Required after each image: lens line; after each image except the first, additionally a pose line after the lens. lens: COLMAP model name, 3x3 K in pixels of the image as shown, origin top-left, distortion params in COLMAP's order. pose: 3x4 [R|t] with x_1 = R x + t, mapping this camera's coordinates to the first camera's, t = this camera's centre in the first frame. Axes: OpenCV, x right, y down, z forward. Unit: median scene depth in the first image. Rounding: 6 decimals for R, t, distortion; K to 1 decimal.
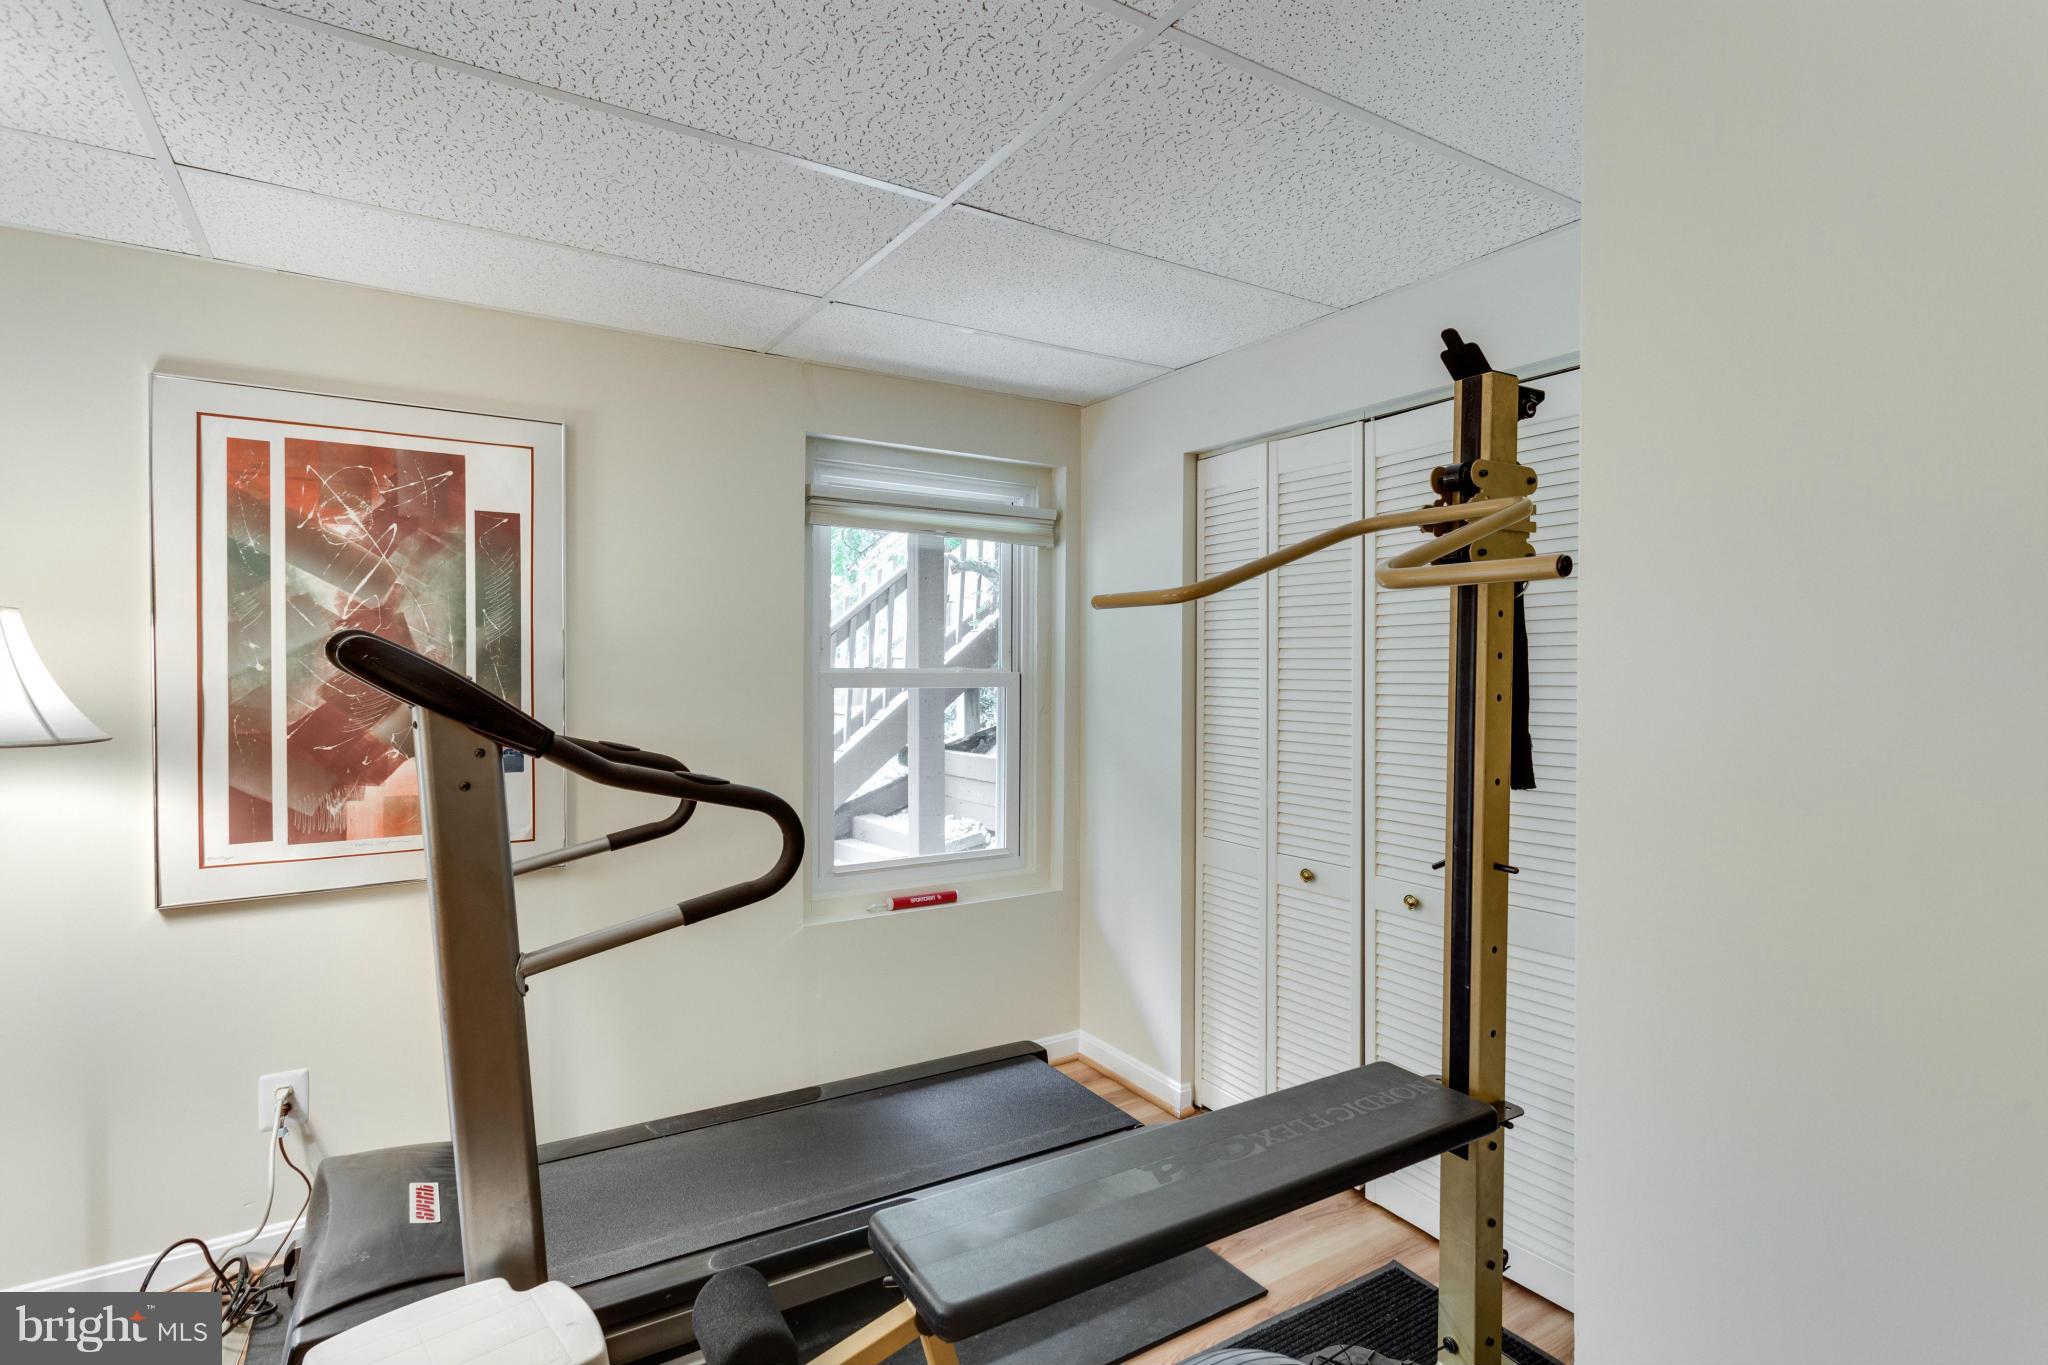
lens RADIAL K [[994.0, 0, 1020.8], [0, 994.0, 683.4], [0, 0, 1]] dist [-0.001736, 0.000279]
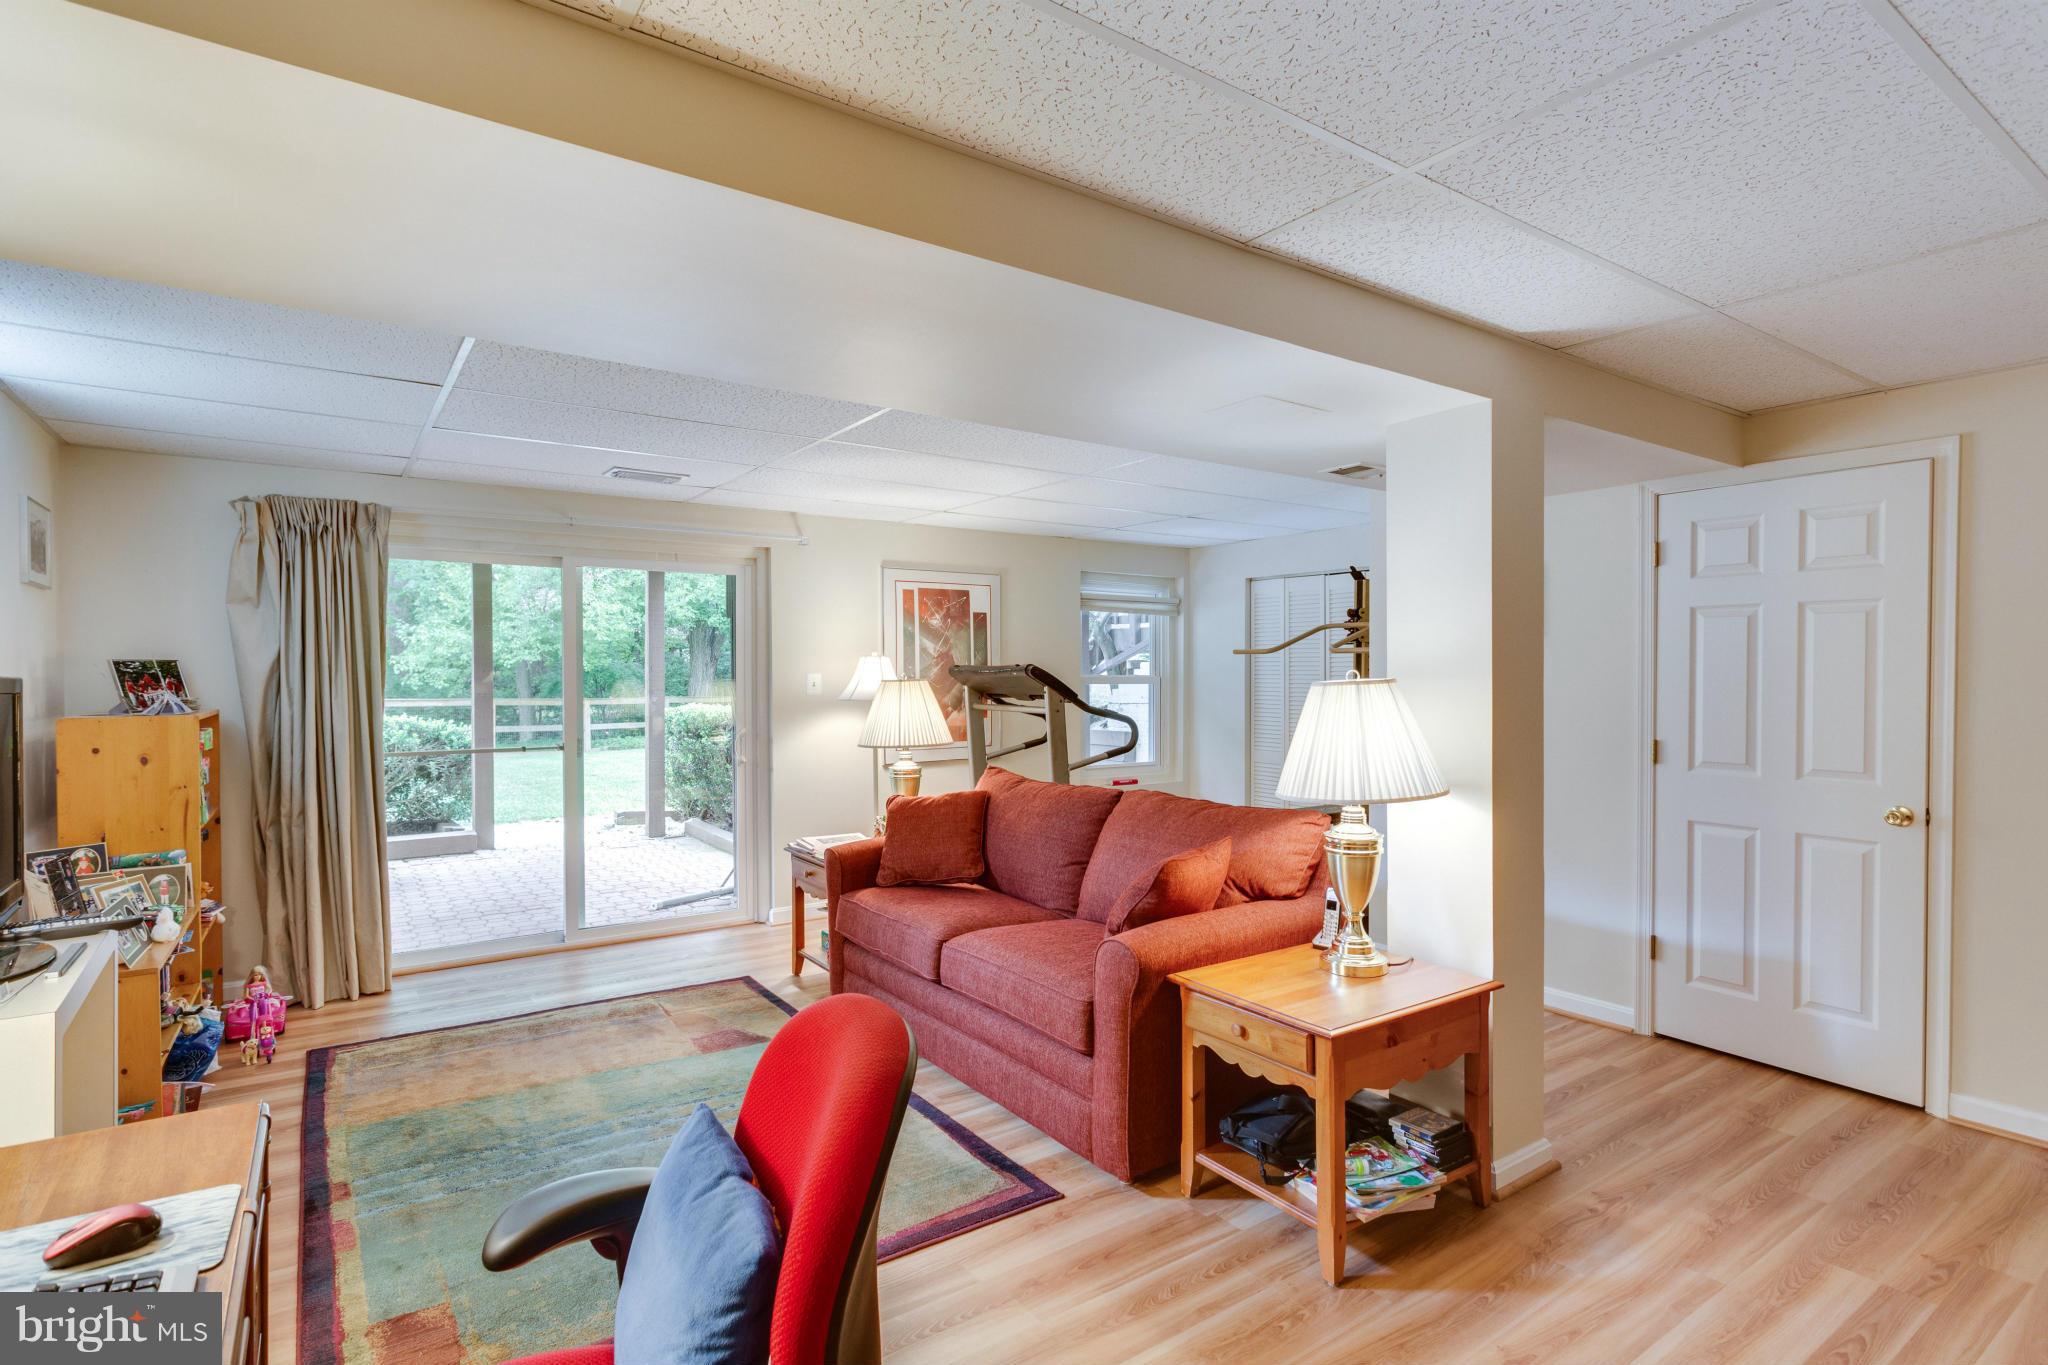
lens RADIAL K [[994.0, 0, 1021.5], [0, 994.0, 682.8], [0, 0, 1]] dist [-0.001736, 0.000279]
pose [[0.999114, -0.005349, 0.041756, -0.557539], [0.005660, 0.999957, -0.007343, 0.022873], [-0.041714, 0.007573, 0.999101, -1.560647]]
